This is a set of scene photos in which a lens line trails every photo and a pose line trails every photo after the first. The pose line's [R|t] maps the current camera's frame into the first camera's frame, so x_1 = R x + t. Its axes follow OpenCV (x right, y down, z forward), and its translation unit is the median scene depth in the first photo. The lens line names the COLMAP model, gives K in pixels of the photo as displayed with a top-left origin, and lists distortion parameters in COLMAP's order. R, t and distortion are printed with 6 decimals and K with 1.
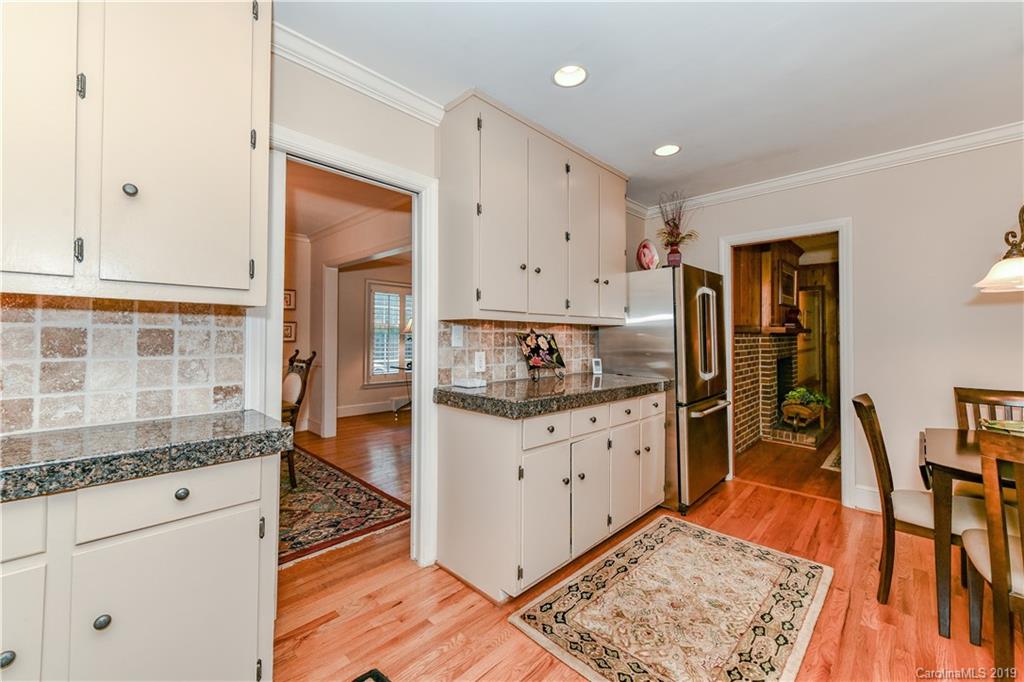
lens RADIAL K [[406.0, 0, 514.6], [0, 406.0, 330.0], [0, 0, 1]] dist [0.004136, -0.000929]
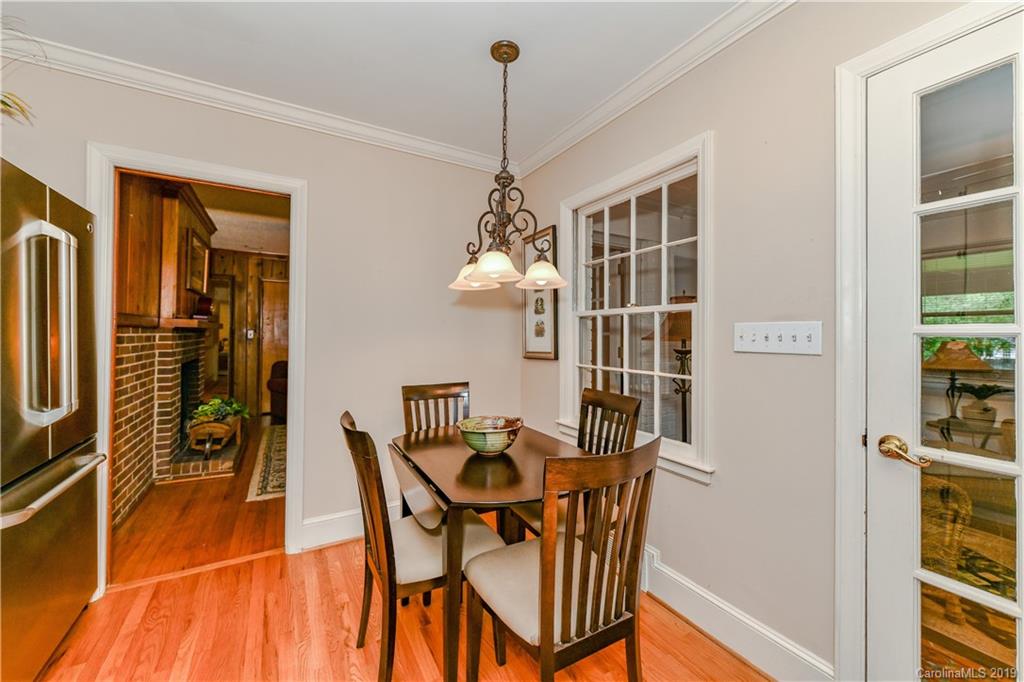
lens RADIAL K [[406.0, 0, 515.6], [0, 406.0, 330.8], [0, 0, 1]] dist [0.004136, -0.000929]
pose [[0.273816, 0.012534, 0.961701, 0.122420], [-0.021905, 0.999737, -0.006793, 0.005167], [-0.961533, -0.019206, 0.274018, 0.256444]]
